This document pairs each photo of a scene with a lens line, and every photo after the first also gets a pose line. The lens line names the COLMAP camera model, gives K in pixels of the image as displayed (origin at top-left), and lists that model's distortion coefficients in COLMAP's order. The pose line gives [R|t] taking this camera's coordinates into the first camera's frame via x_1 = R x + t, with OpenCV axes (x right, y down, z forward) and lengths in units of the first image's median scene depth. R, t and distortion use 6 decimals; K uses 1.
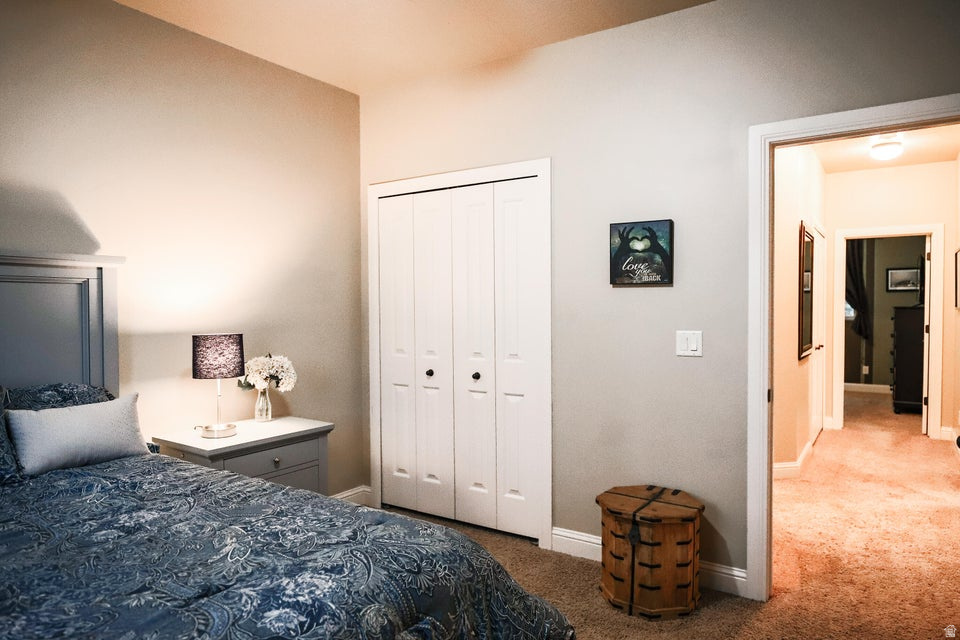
lens RADIAL K [[613.1, 0, 480.1], [0, 613.1, 320.8], [0, 0, 1]] dist [-0.018072, 0.007290]
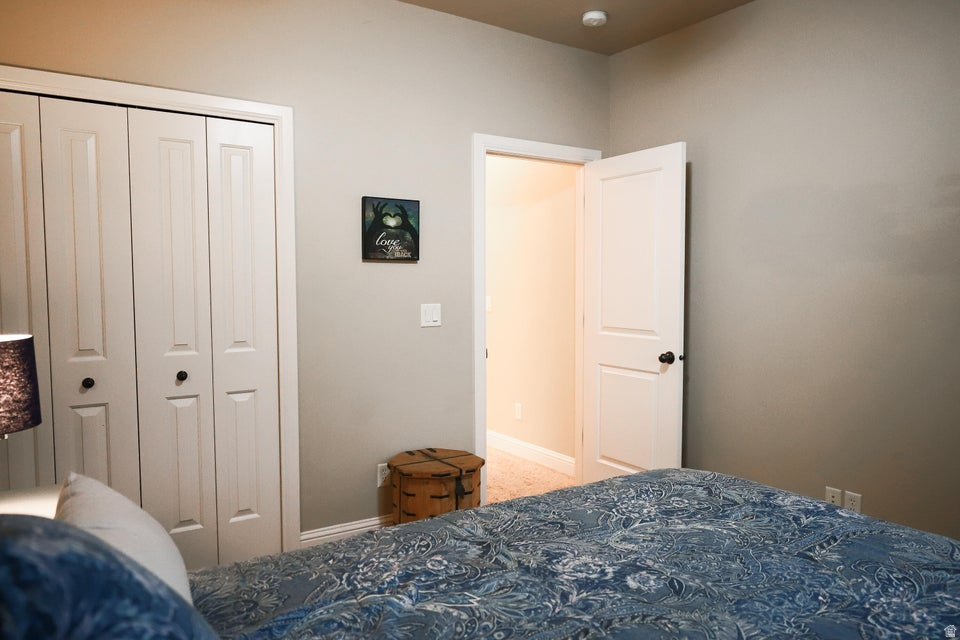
lens RADIAL K [[674.9, 0, 479.2], [0, 674.9, 320.0], [0, 0, 1]] dist [-0.008241, -0.005334]
pose [[0.386197, -0.050517, 0.921032, -0.736465], [0.019496, 0.998723, 0.046604, -0.009527], [-0.922210, -0.000041, 0.386689, 0.436245]]
